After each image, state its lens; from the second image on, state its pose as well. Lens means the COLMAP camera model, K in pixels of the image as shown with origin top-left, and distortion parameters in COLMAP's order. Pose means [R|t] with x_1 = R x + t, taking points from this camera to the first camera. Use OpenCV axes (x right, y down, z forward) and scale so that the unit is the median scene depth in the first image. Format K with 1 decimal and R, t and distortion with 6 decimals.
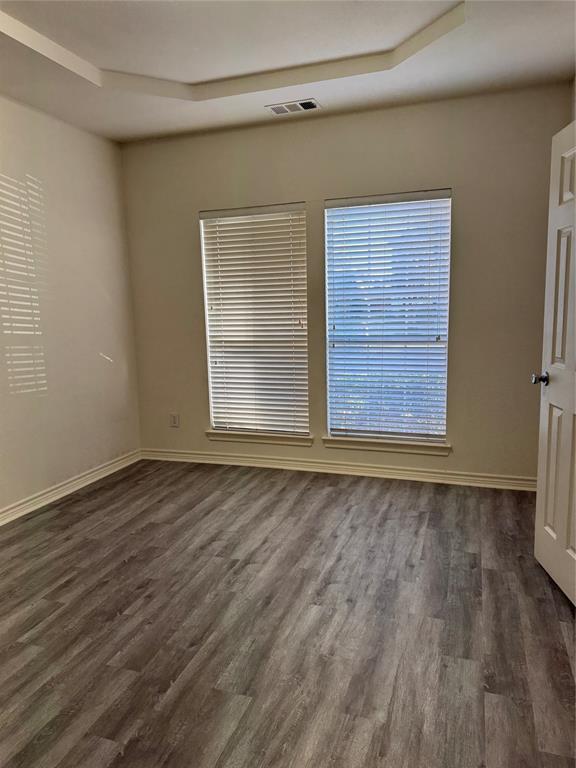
lens RADIAL K [[539.7, 0, 287.6], [0, 539.7, 382.3], [0, 0, 1]] dist [0.073258, -0.095903]
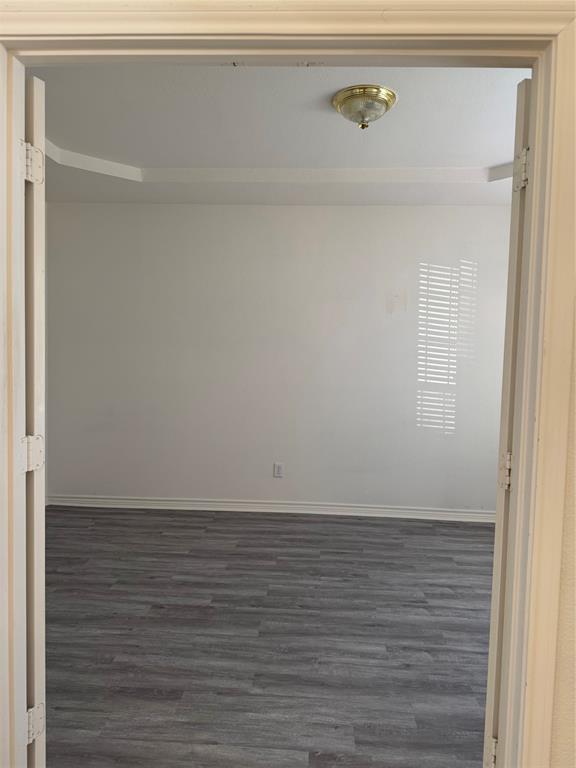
lens RADIAL K [[539.7, 0, 291.6], [0, 539.7, 387.8], [0, 0, 1]] dist [0.073258, -0.095903]
pose [[0.273044, 0.085114, -0.958229, 0.913823], [-0.170963, 0.984516, 0.038734, -0.093193], [0.946688, 0.153245, 0.283368, 0.421211]]
